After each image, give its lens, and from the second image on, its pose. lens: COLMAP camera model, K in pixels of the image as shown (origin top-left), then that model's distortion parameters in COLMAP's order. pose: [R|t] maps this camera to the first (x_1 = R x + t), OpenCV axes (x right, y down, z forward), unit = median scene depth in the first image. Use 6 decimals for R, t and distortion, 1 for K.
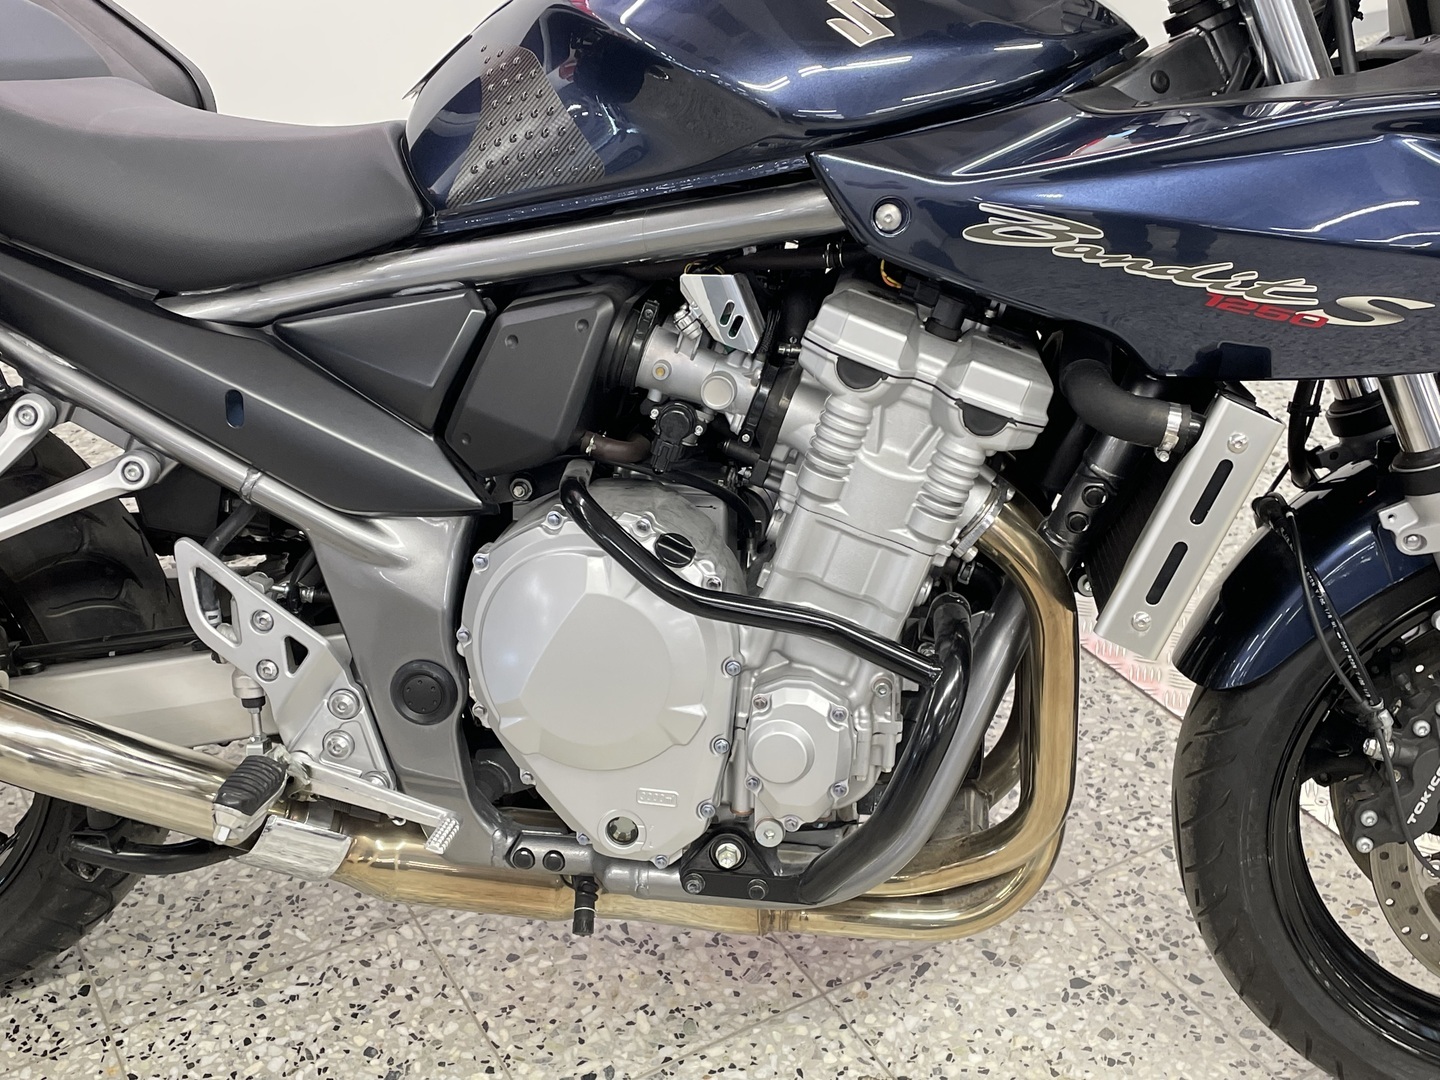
lens RADIAL K [[1728.7, 0, 726.9], [0, 1728.7, 546.0], [0, 0, 1]] dist [0.130353, -0.273140]
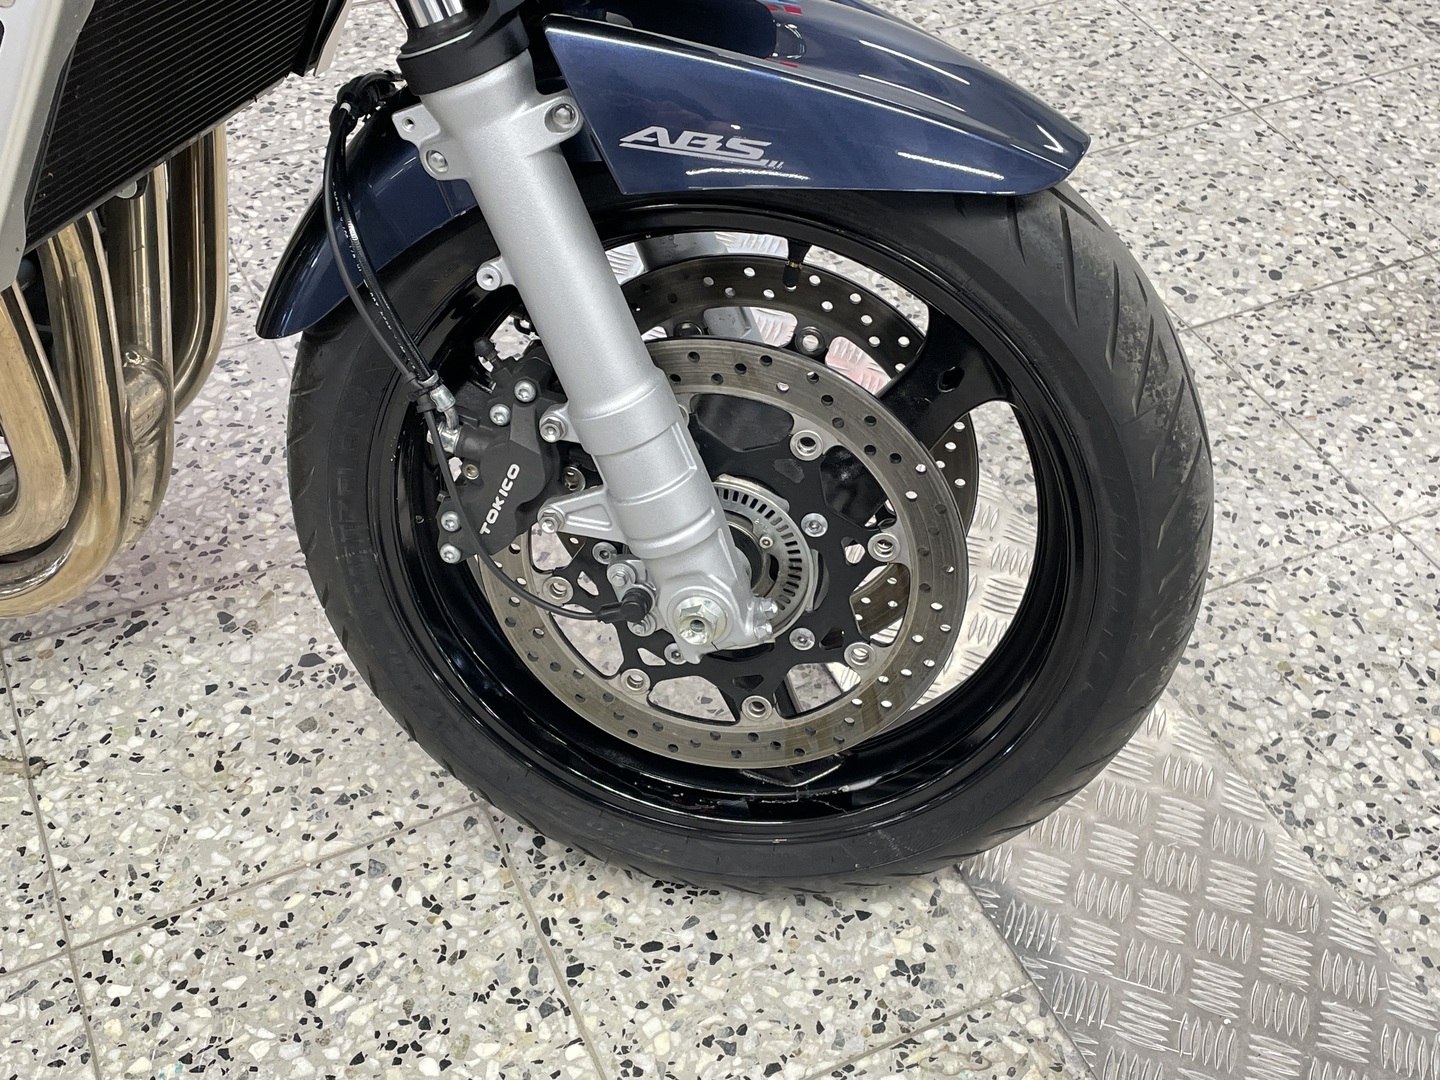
lens RADIAL K [[1725.1, 0, 721.6], [0, 1725.1, 516.5], [0, 0, 1]] dist [0.109547, -0.199504]
pose [[0.995586, 0.083989, -0.041893, 0.538559], [-0.071169, 0.966541, 0.246441, -0.044428], [0.061190, -0.242372, 0.968252, 0.282683]]
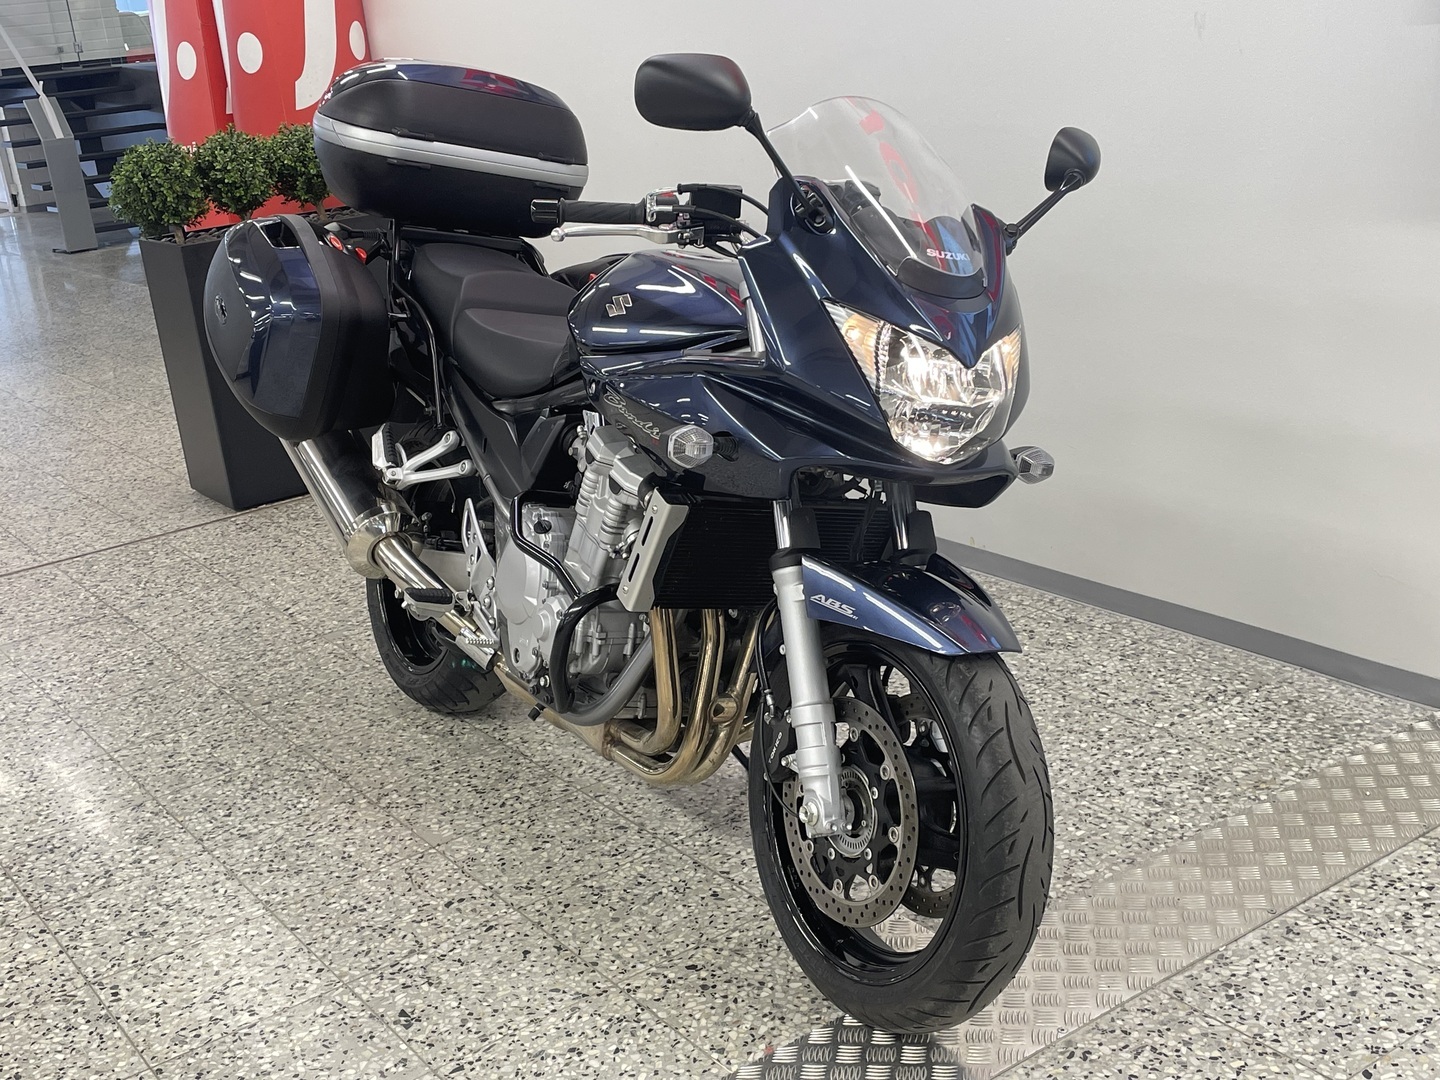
lens RADIAL K [[1703.6, 0, 717.2], [0, 1703.6, 523.9], [0, 0, 1]] dist [0.105210, -0.154556]
pose [[0.619935, 0.179211, -0.763914, 1.697502], [-0.329020, 0.943215, -0.045734, 0.024544], [0.712339, 0.279696, 0.643696, -0.240701]]
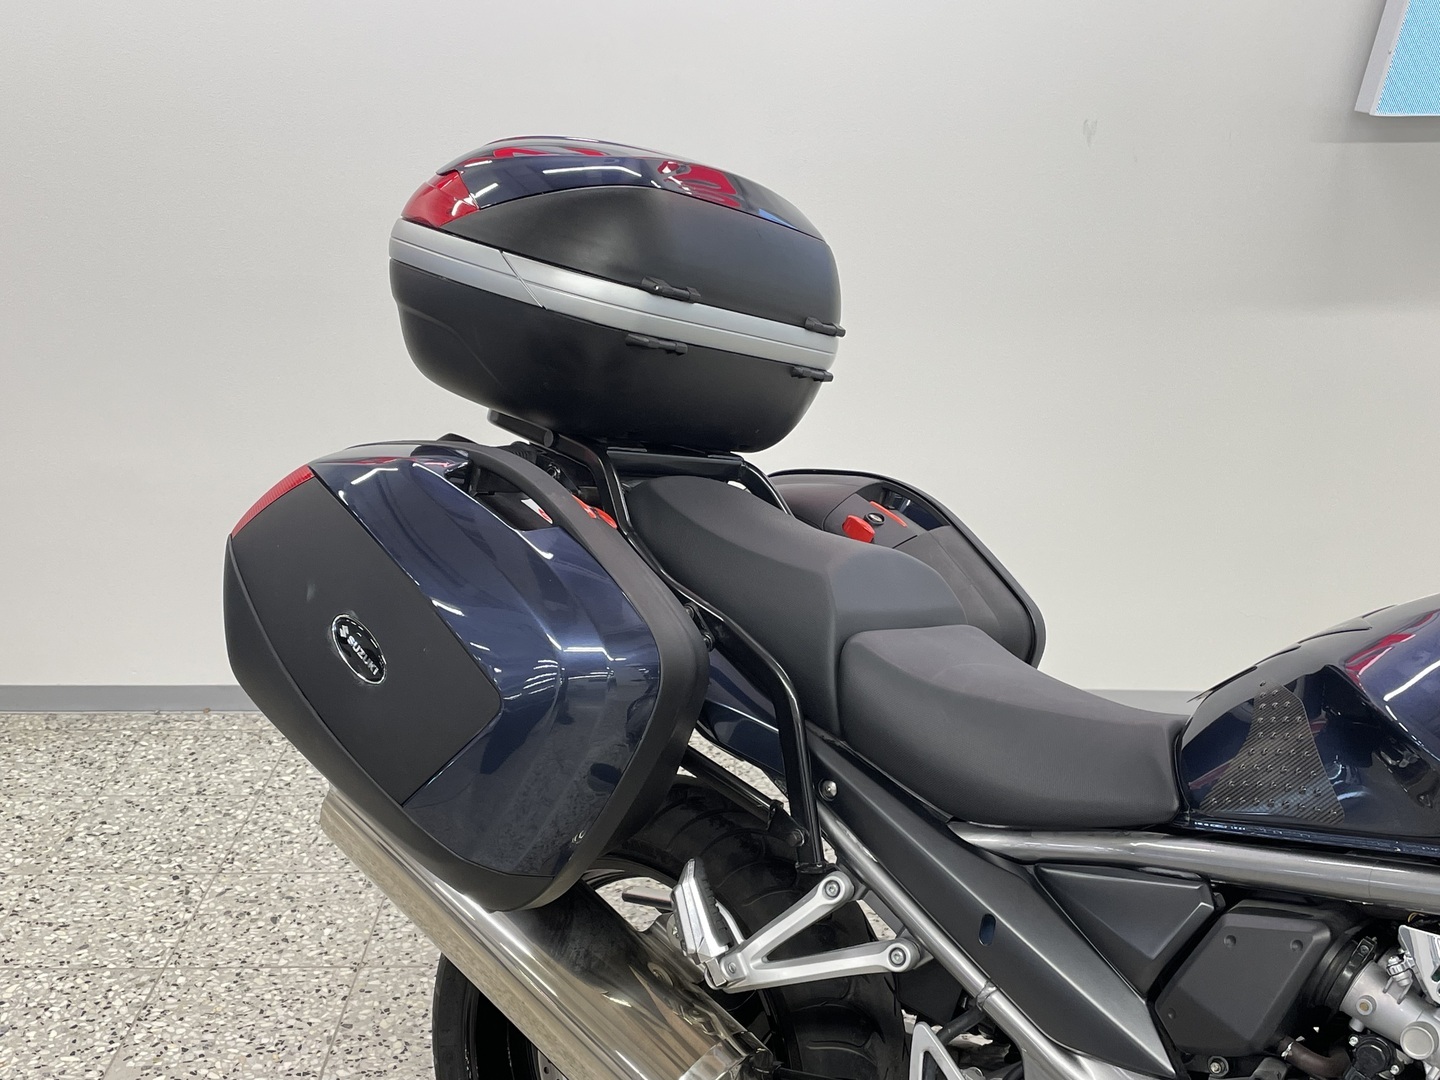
lens RADIAL K [[1703.6, 0, 717.2], [0, 1703.6, 523.9], [0, 0, 1]] dist [0.105210, -0.154556]
pose [[0.871024, 0.158631, -0.464923, 0.061632], [-0.267416, 0.947021, -0.177876, -0.082626], [0.412075, 0.279262, 0.867299, -0.181232]]
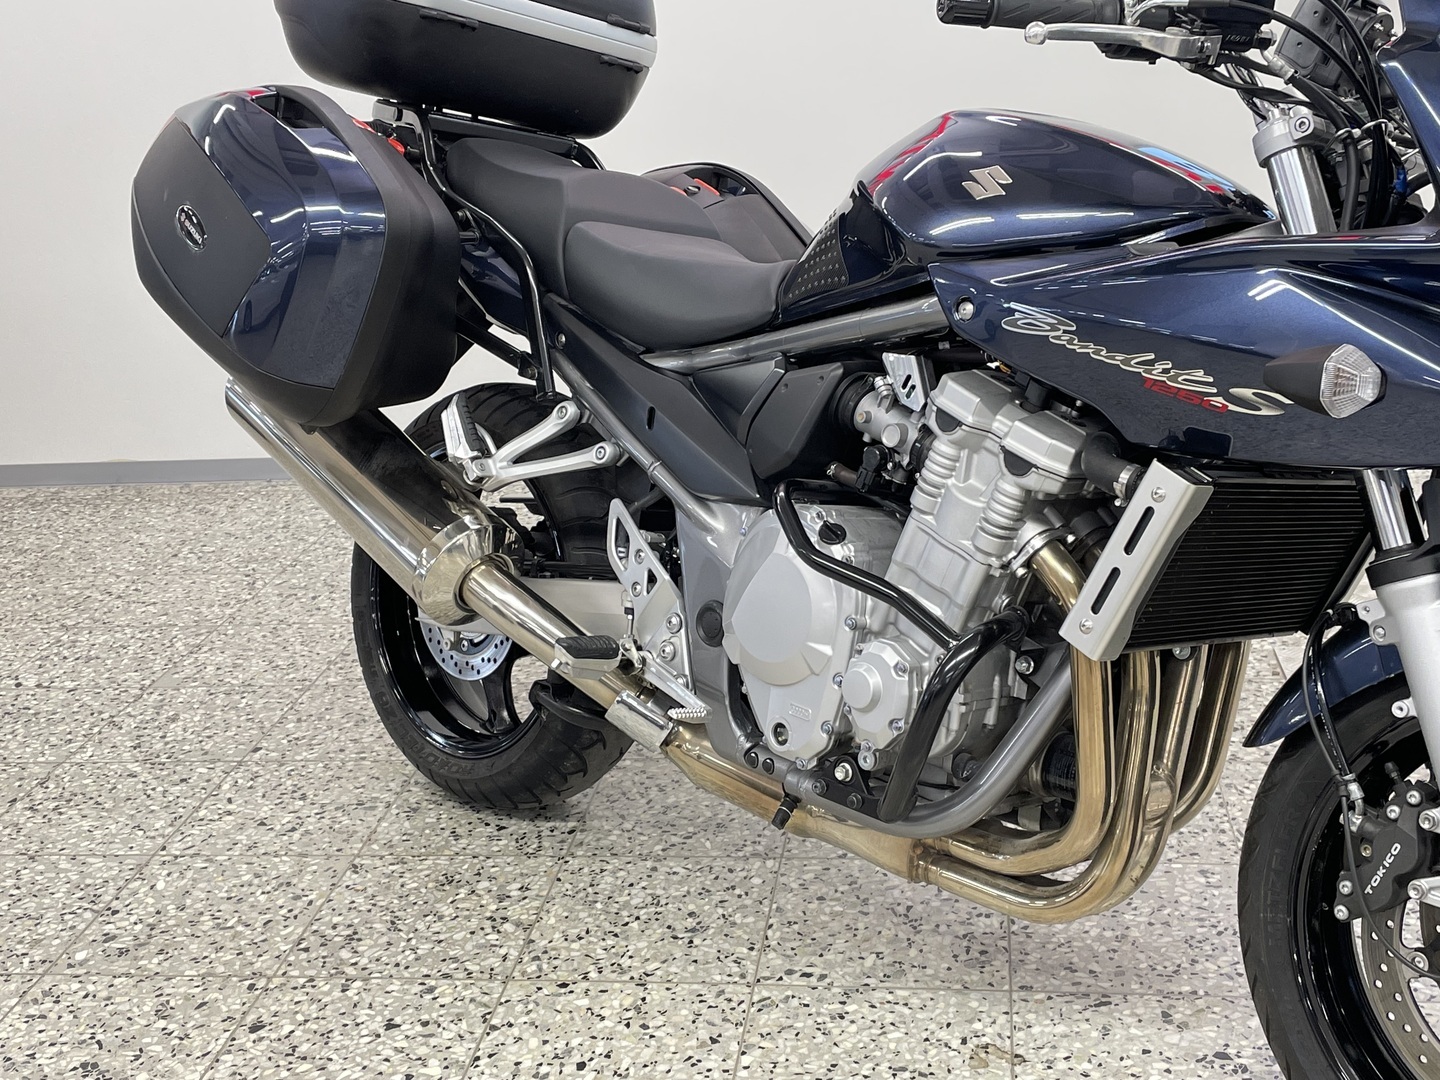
lens RADIAL K [[1725.1, 0, 721.6], [0, 1725.1, 516.5], [0, 0, 1]] dist [0.109547, -0.199504]
pose [[0.782194, 0.142874, -0.606432, 0.728882], [-0.264930, 0.957242, -0.116189, 0.171023], [0.563902, 0.251544, 0.786600, -0.175948]]
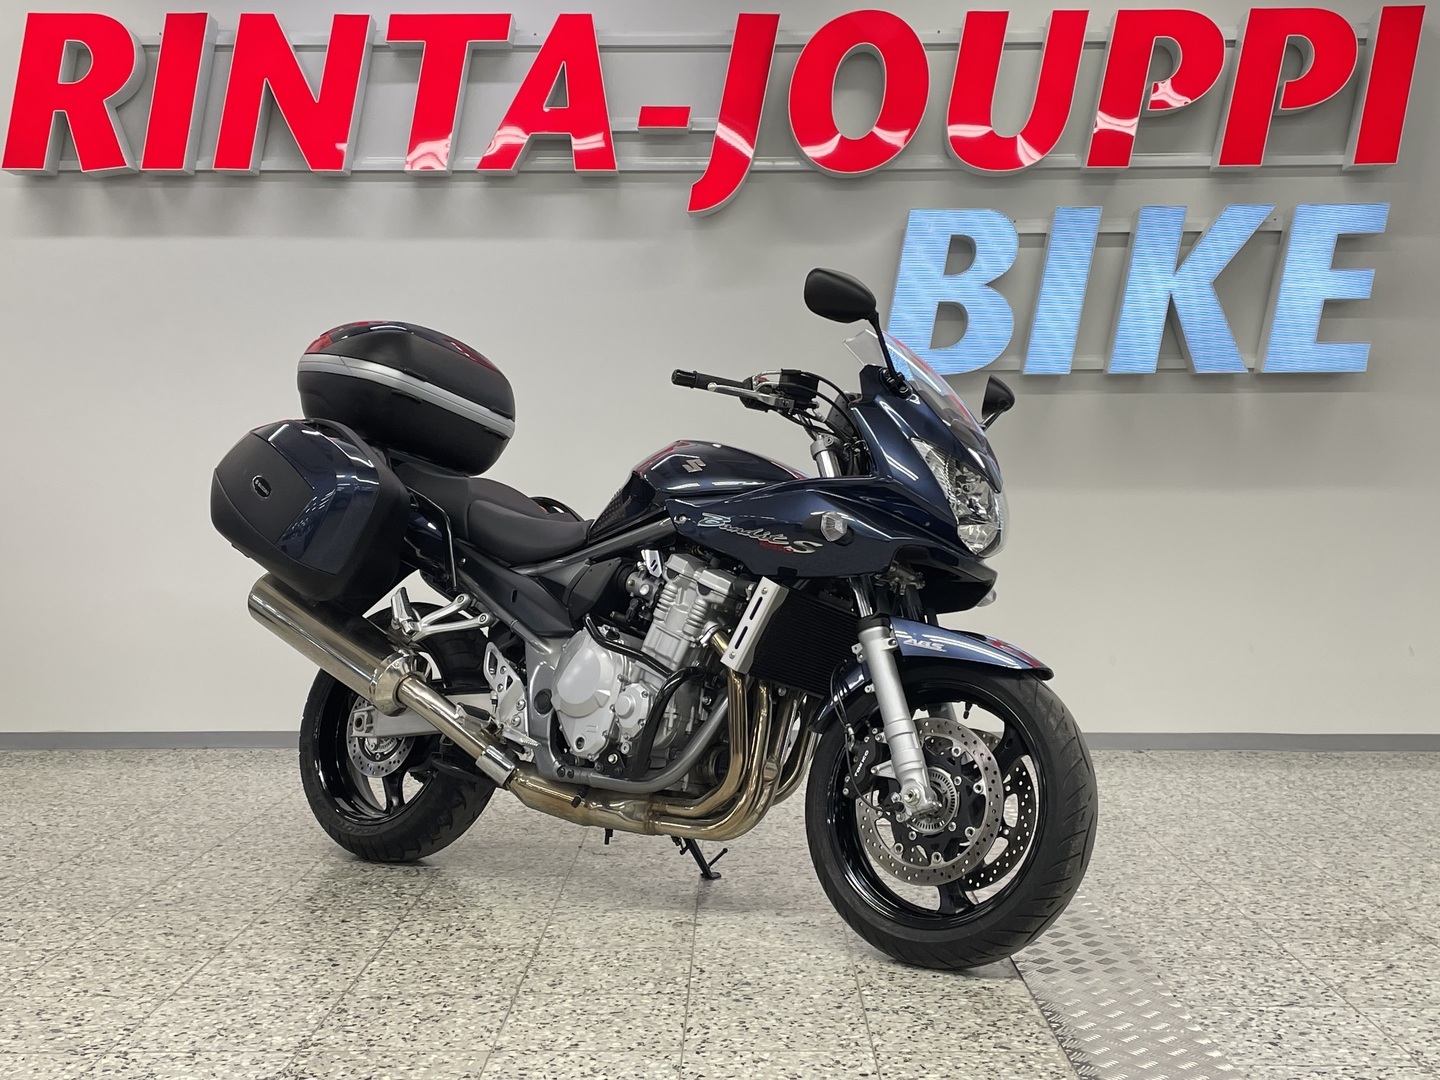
lens RADIAL K [[1723.5, 0, 728.0], [0, 1723.5, 512.2], [0, 0, 1]] dist [0.124241, -0.294262]
pose [[0.861209, 0.015017, -0.508028, 1.485308], [-0.266714, 0.864226, -0.426588, 0.933046], [0.432645, 0.502880, 0.748285, -1.075417]]
